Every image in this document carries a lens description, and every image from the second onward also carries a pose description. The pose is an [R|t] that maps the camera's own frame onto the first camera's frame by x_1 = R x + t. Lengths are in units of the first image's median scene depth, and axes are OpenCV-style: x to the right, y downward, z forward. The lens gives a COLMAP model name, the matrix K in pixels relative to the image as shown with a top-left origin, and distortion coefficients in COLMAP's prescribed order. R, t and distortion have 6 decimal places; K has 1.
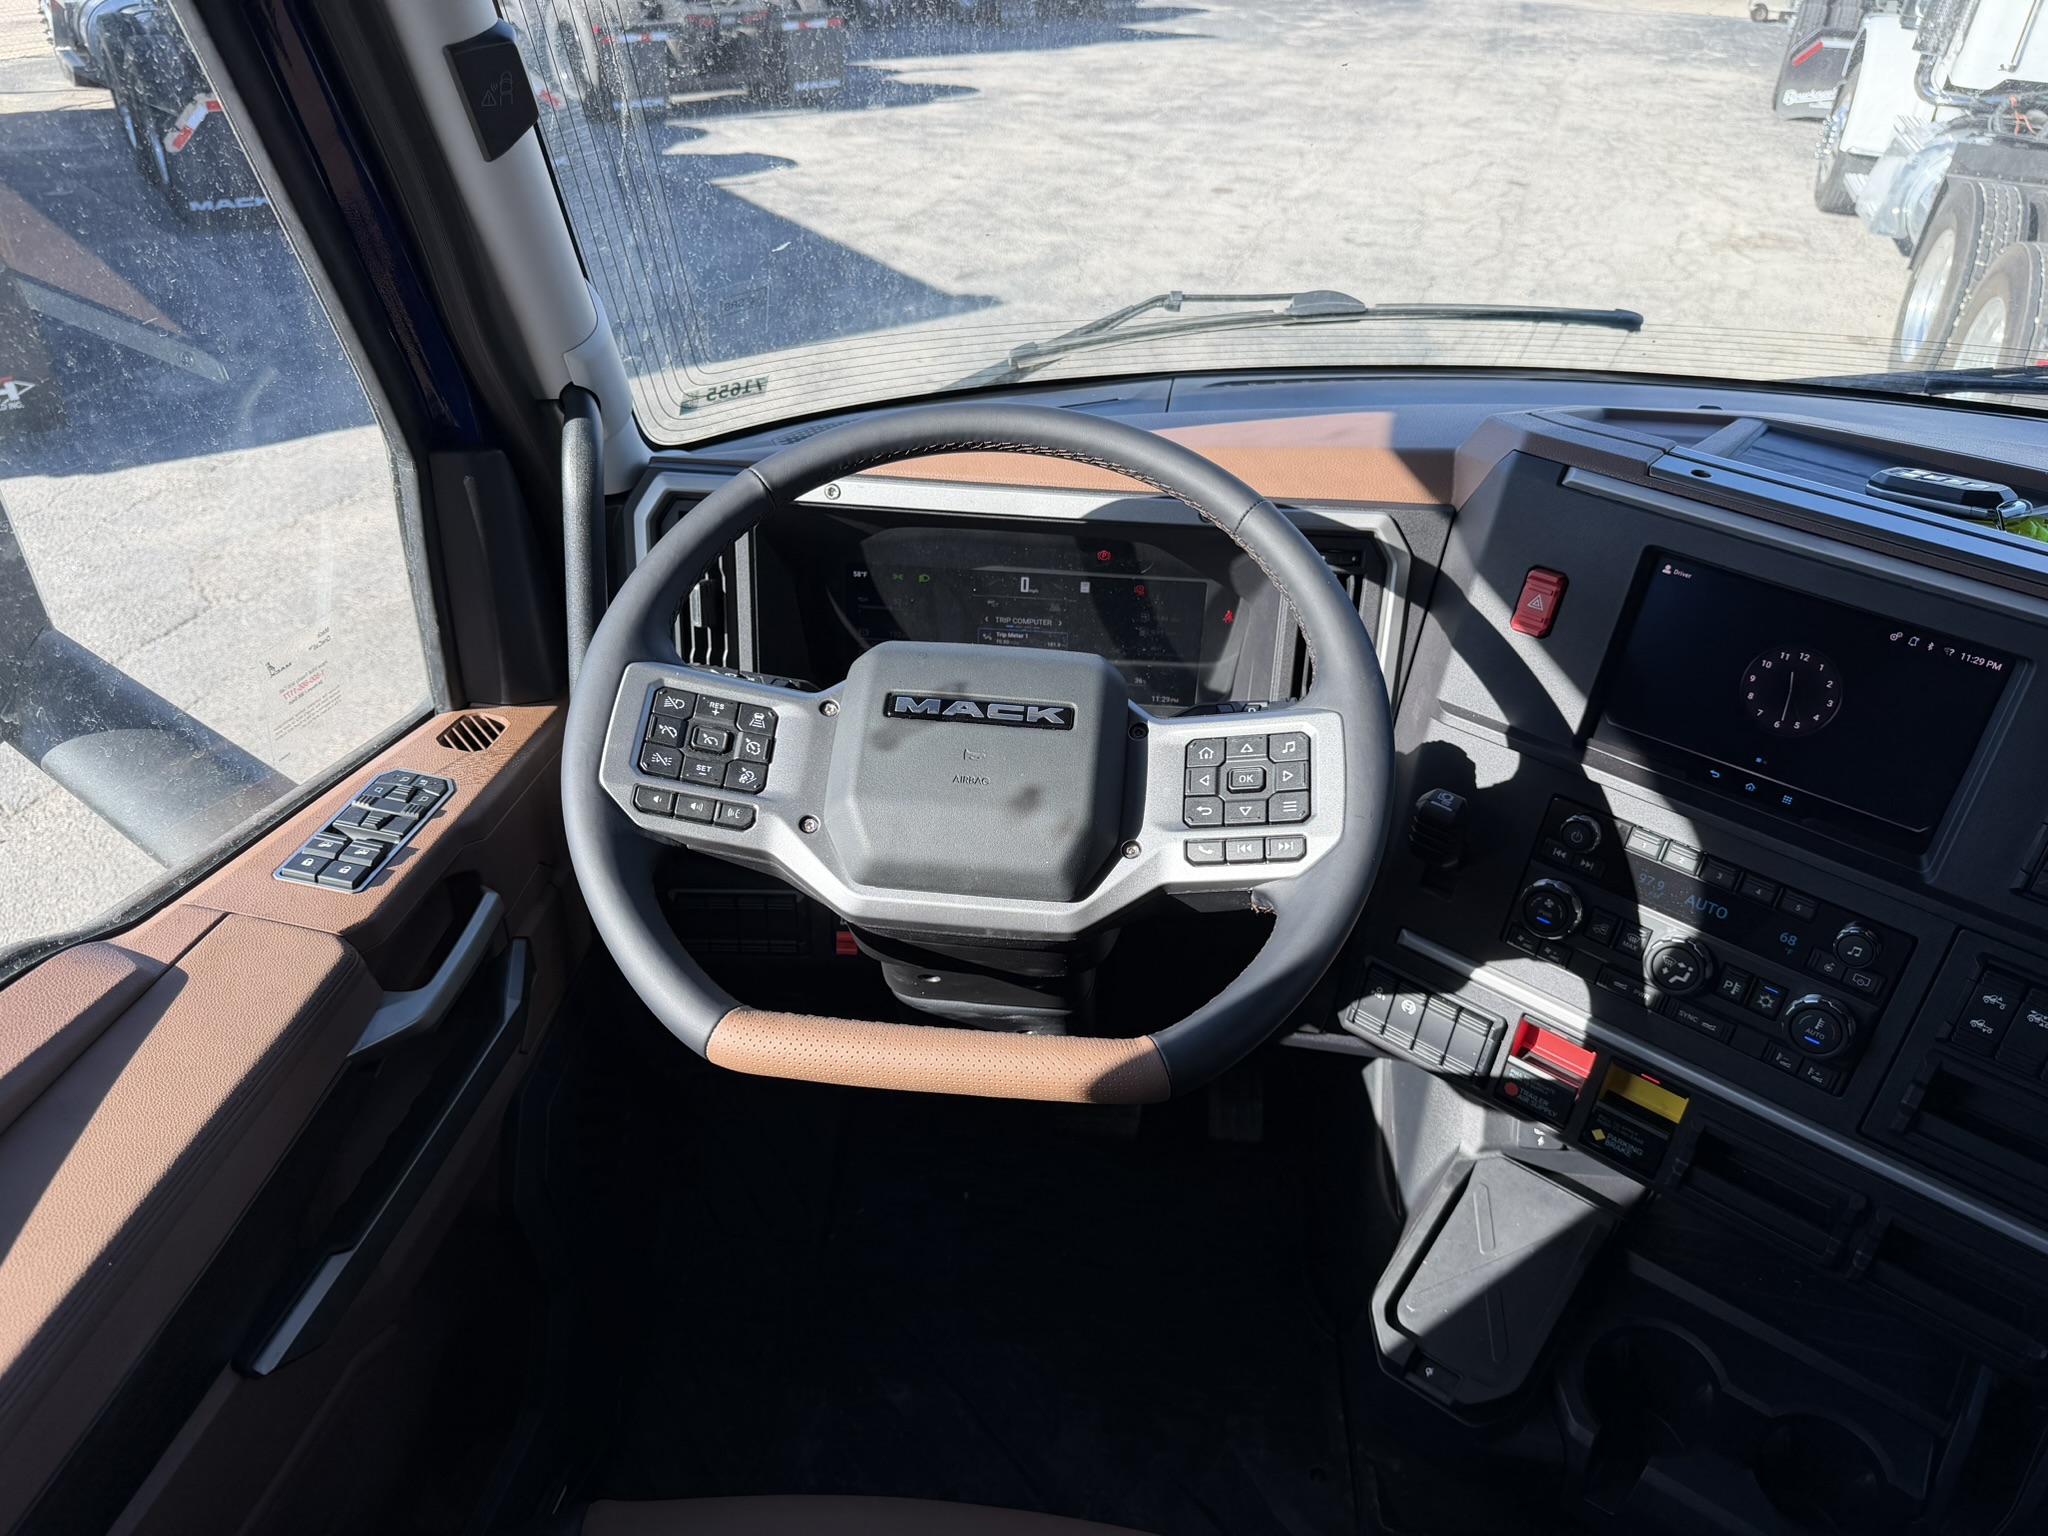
lens RADIAL K [[1507.3, 0, 1028.9], [0, 1507.3, 768.3], [0, 0, 1]] dist [0.191547, -0.317595]
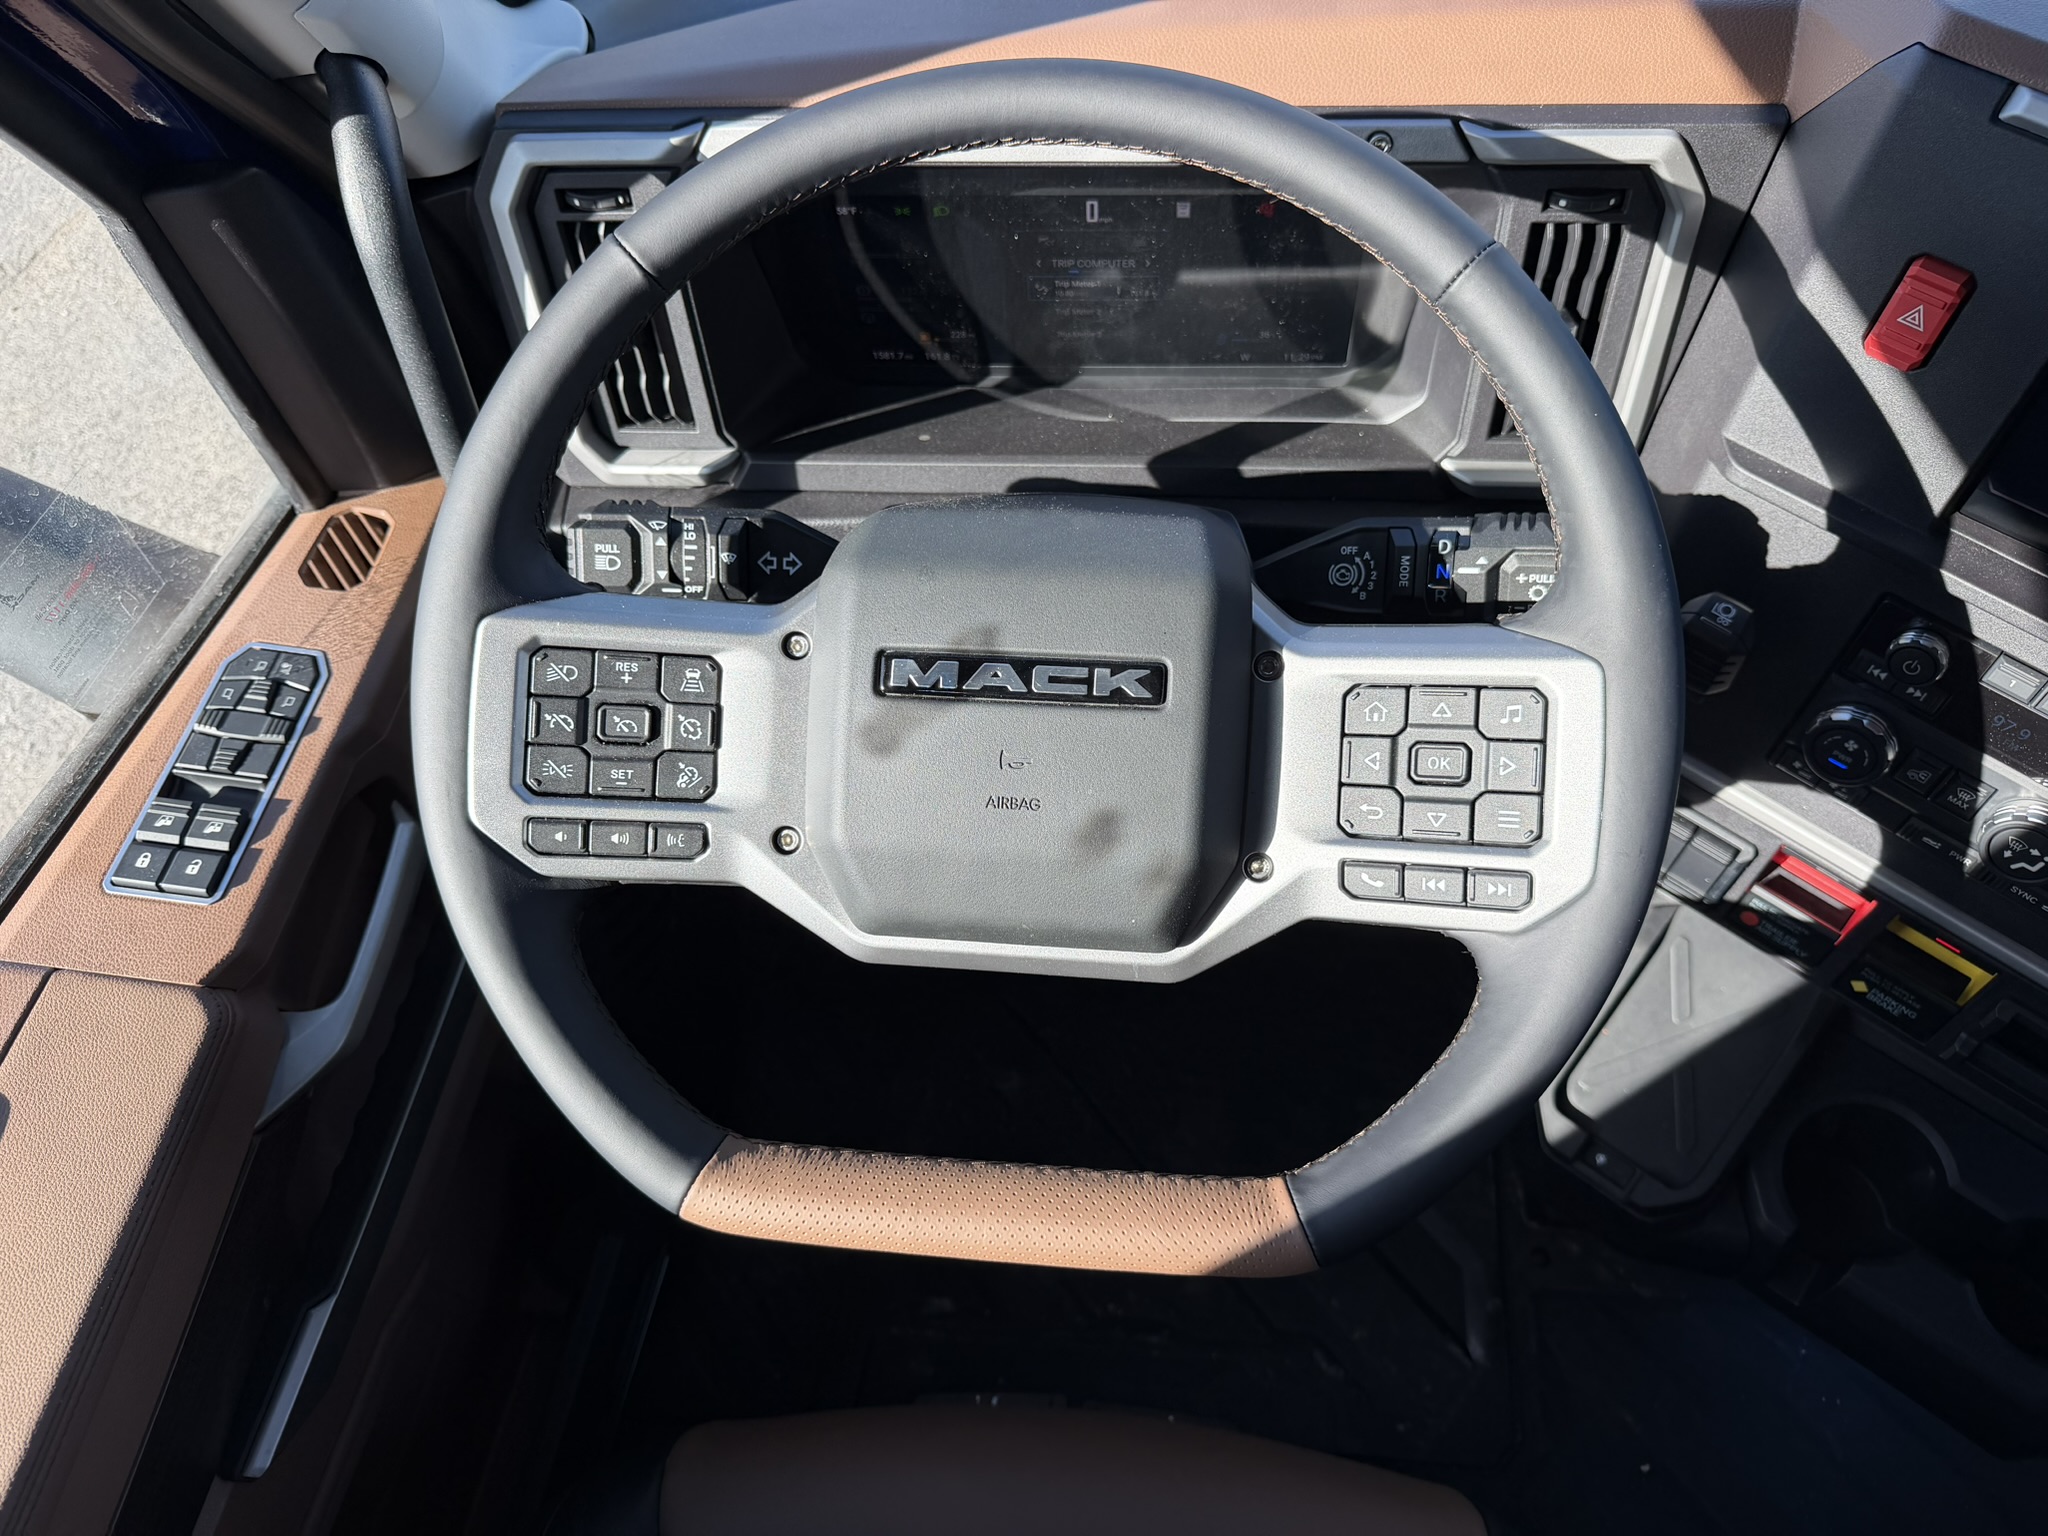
lens RADIAL K [[1495.5, 0, 1044.8], [0, 1495.5, 772.4], [0, 0, 1]] dist [0.080460, -0.102804]
pose [[0.995867, -0.042387, -0.080322, 0.024786], [0.074521, 0.886897, 0.455917, -0.262686], [0.051912, -0.460019, 0.886390, 0.374062]]
